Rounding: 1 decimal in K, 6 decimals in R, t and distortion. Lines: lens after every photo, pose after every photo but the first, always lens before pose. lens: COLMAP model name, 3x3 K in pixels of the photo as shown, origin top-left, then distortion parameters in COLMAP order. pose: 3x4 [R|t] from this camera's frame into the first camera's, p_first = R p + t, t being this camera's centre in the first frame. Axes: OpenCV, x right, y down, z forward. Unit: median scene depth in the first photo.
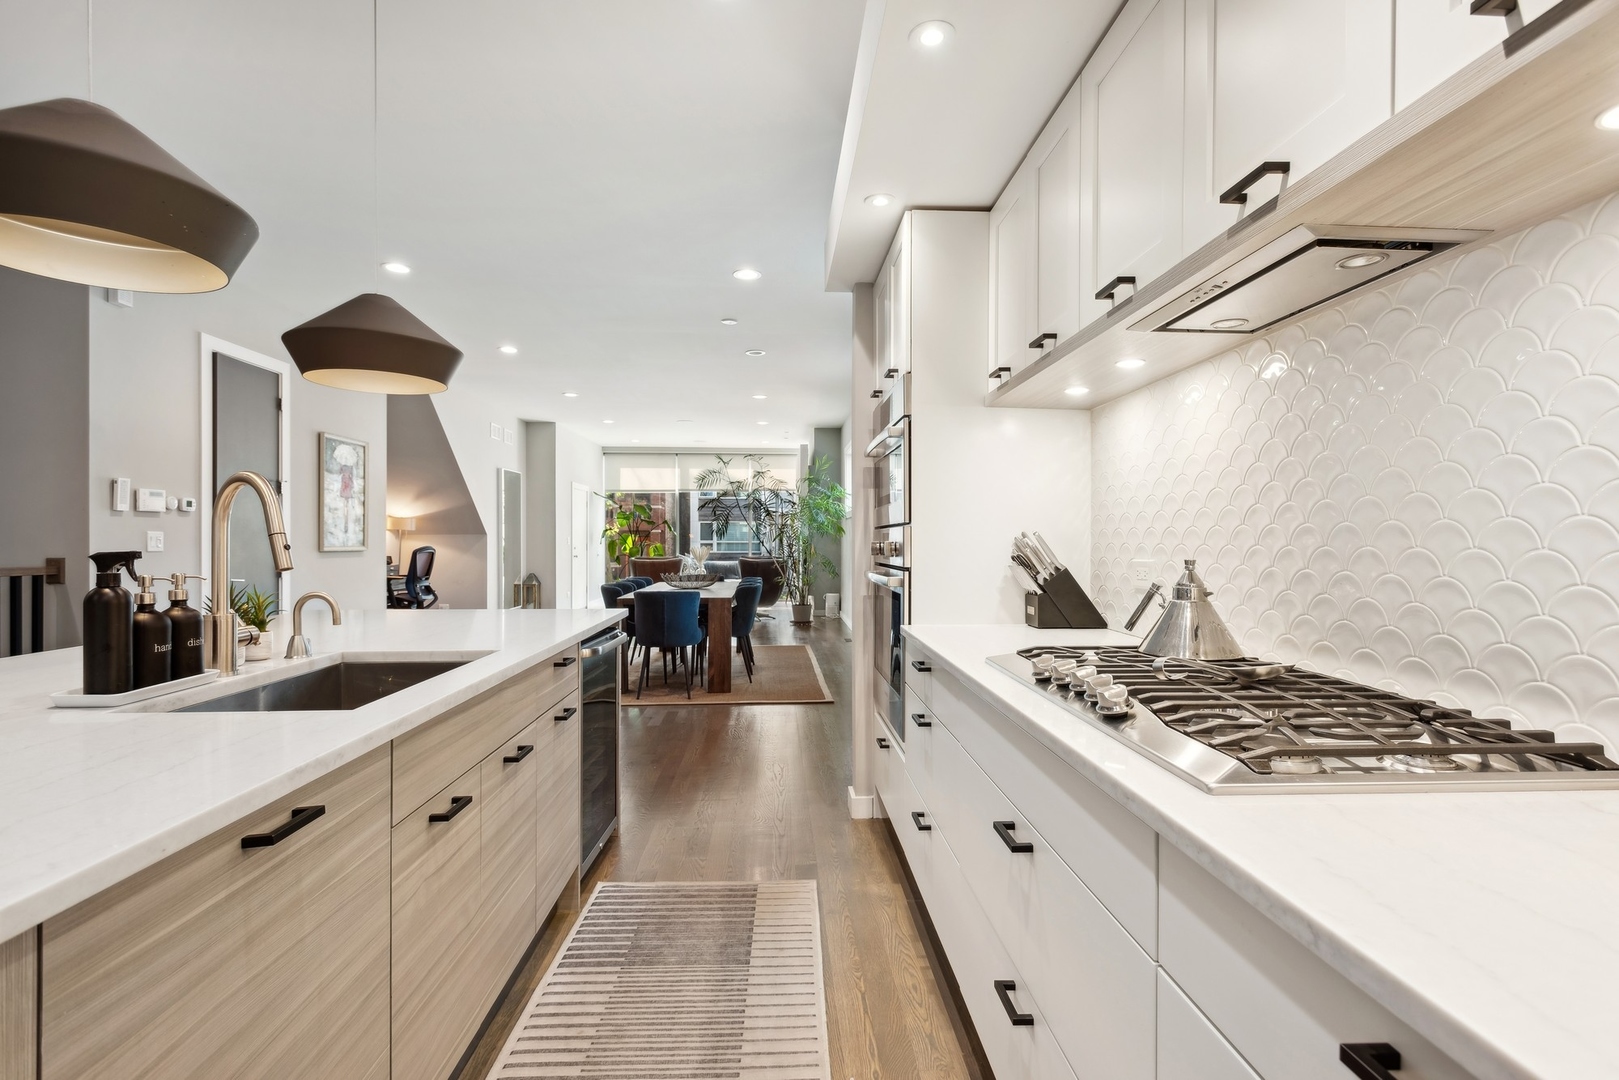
lens RADIAL K [[770.1, 0, 806.1], [0, 770.1, 543.2], [0, 0, 1]] dist [0.021423, -0.008136]
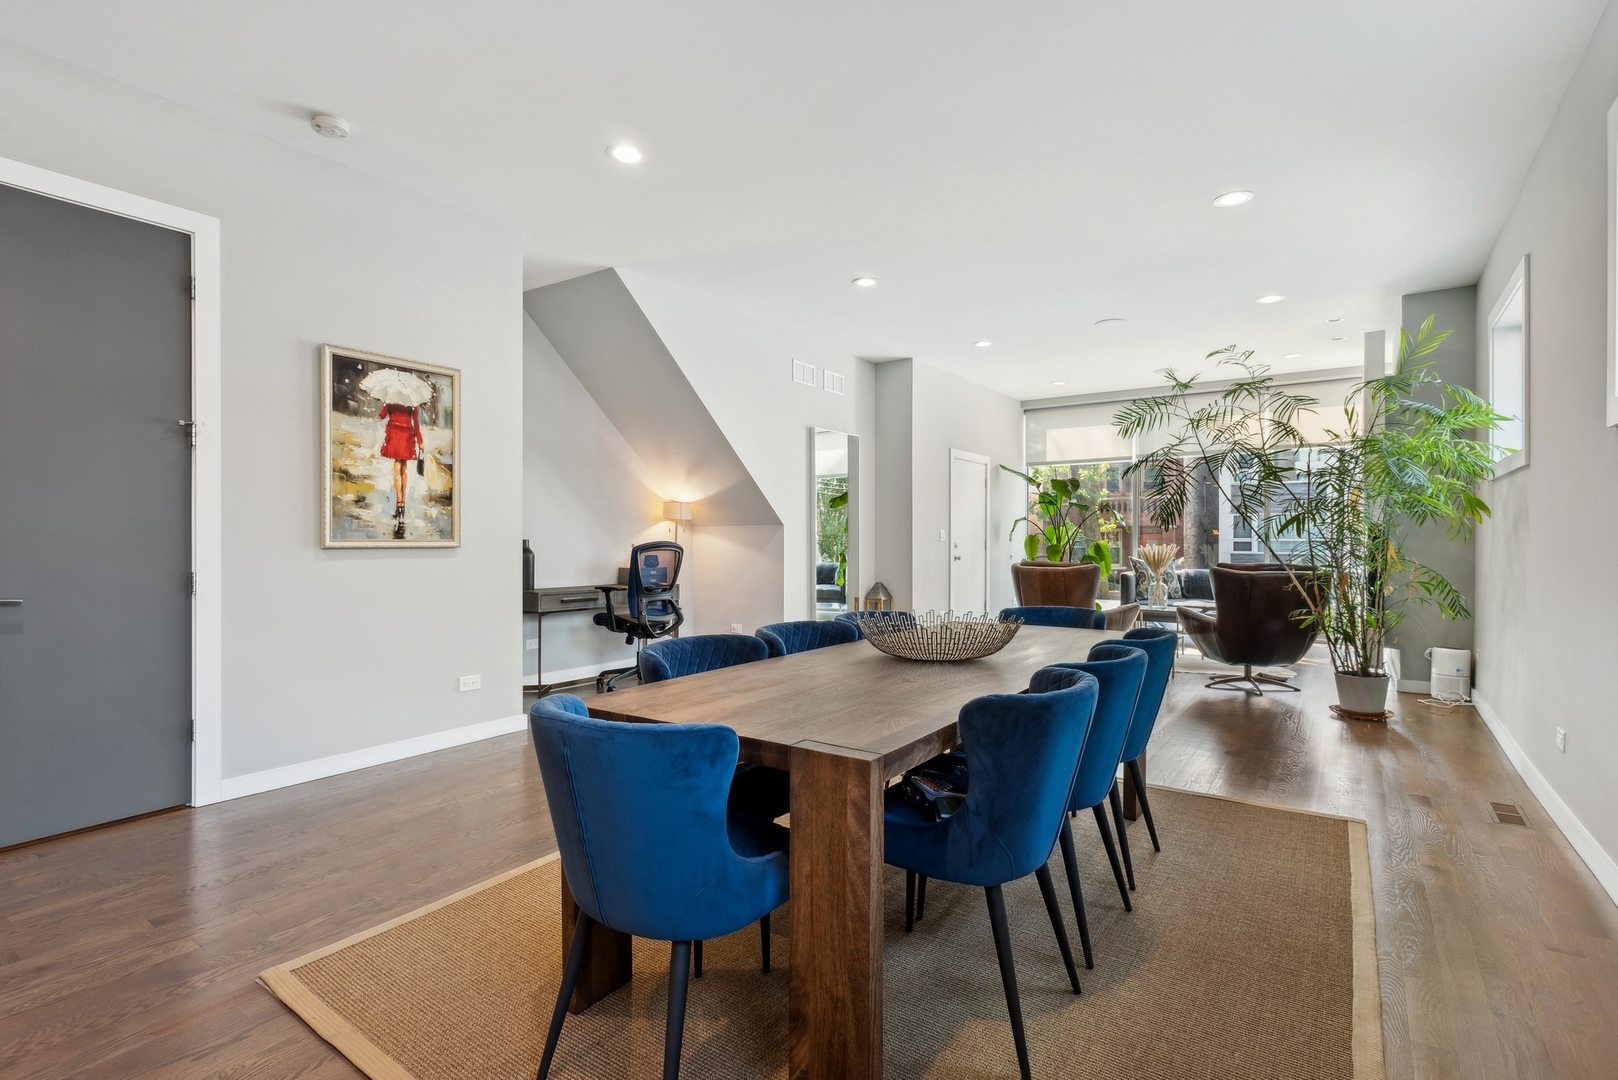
lens RADIAL K [[769.6, 0, 810.7], [0, 769.6, 542.3], [0, 0, 1]] dist [0.021423, -0.008136]
pose [[0.792437, 0.002773, -0.609948, 0.016120], [-0.002430, 0.999996, 0.001390, 0.002781], [0.609949, 0.000381, 0.792441, 0.445041]]
